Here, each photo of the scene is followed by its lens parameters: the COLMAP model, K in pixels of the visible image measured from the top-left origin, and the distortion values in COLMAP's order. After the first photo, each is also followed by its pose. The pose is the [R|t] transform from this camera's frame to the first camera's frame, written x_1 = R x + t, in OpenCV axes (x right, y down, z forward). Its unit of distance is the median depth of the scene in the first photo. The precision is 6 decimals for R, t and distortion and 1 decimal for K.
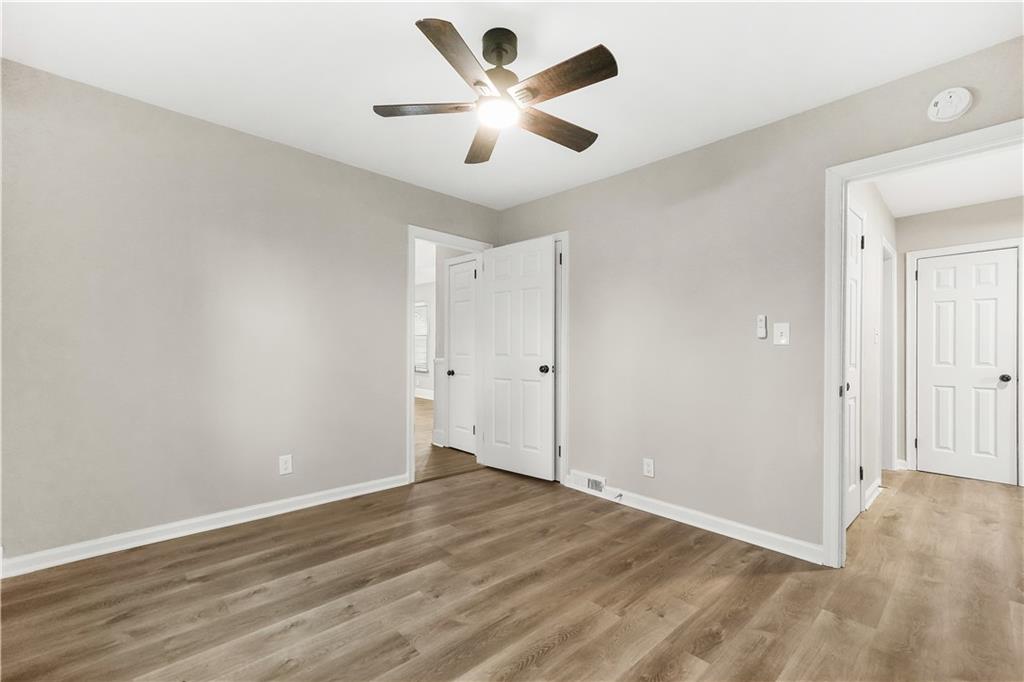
lens RADIAL K [[432.9, 0, 507.7], [0, 432.9, 343.3], [0, 0, 1]] dist [0.002060, 0.000756]
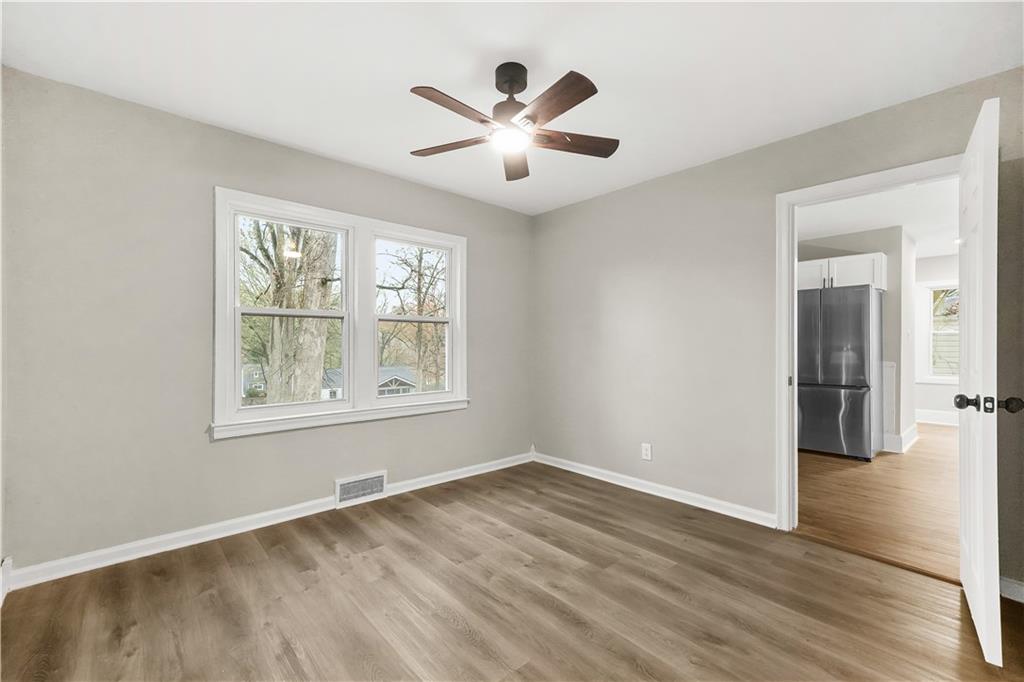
lens RADIAL K [[432.9, 0, 508.0], [0, 432.9, 345.7], [0, 0, 1]] dist [0.002060, 0.000756]
pose [[-0.000295, -0.005683, -0.999984, 0.885744], [0.003355, 0.999978, -0.005683, -0.003073], [0.999994, -0.003356, -0.000276, 0.835837]]
